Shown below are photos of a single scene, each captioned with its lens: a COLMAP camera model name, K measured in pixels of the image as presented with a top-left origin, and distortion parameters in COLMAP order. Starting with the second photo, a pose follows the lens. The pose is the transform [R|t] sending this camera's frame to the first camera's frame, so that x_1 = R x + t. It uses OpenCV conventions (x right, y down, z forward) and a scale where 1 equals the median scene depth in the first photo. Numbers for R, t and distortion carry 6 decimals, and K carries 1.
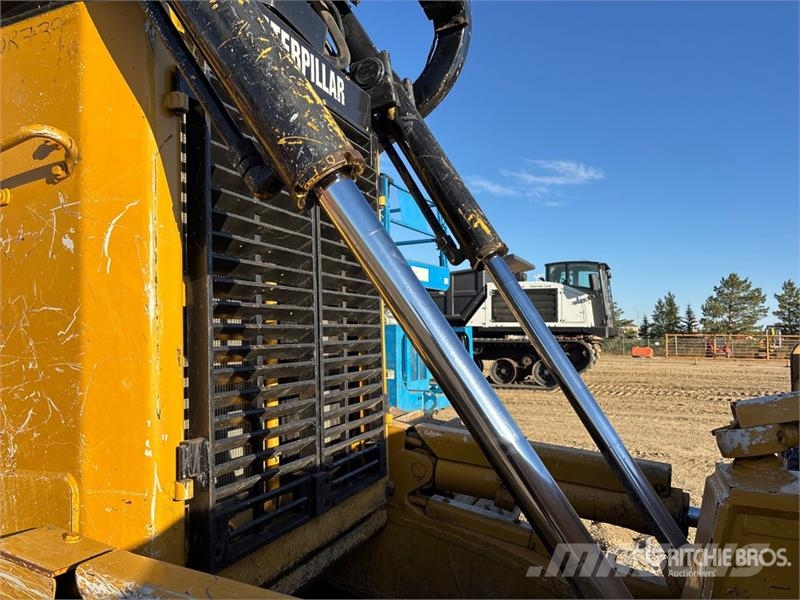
lens RADIAL K [[606.3, 0, 396.9], [0, 606.3, 300.1], [0, 0, 1]] dist [0.056166, -0.063237]
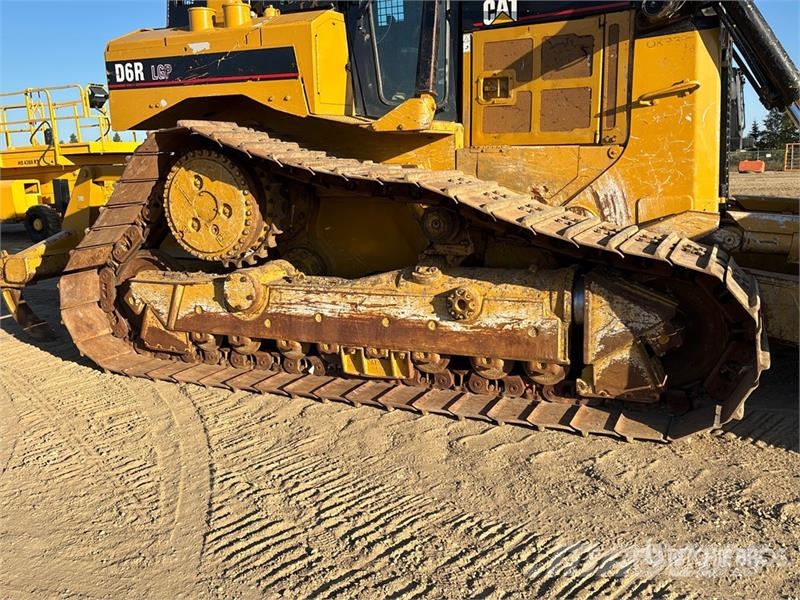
lens RADIAL K [[729.9, 0, 385.2], [0, 729.9, 315.3], [0, 0, 1]] dist [0.042056, -0.006811]
pose [[0.997728, -0.022223, -0.063596, -0.136653], [0.038207, 0.964175, 0.262501, -0.012654], [0.055484, -0.264334, 0.962834, -0.211790]]
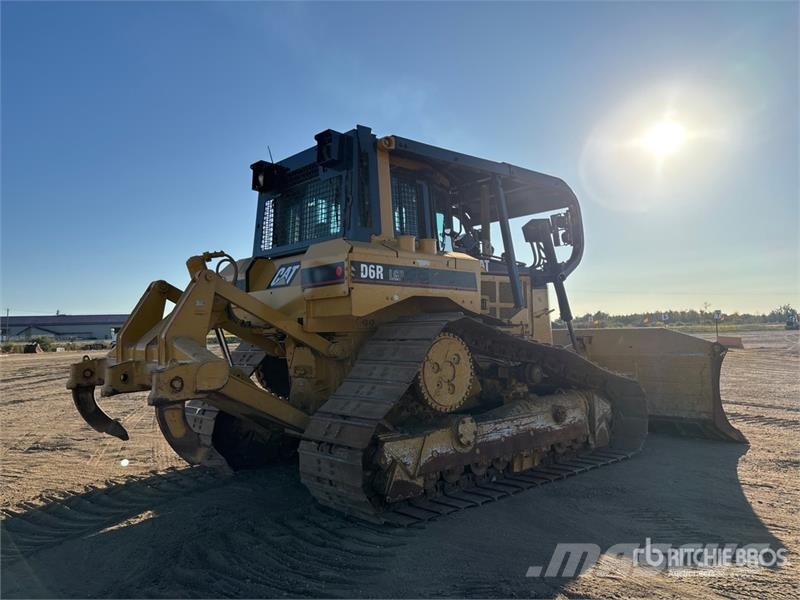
lens RADIAL K [[606.3, 0, 396.9], [0, 606.3, 300.1], [0, 0, 1]] dist [0.056166, -0.063237]
pose [[0.442266, 0.036731, 0.896132, -0.561765], [-0.020703, 0.999313, -0.030743, -0.009337], [-0.896645, -0.004956, 0.442722, -0.037123]]
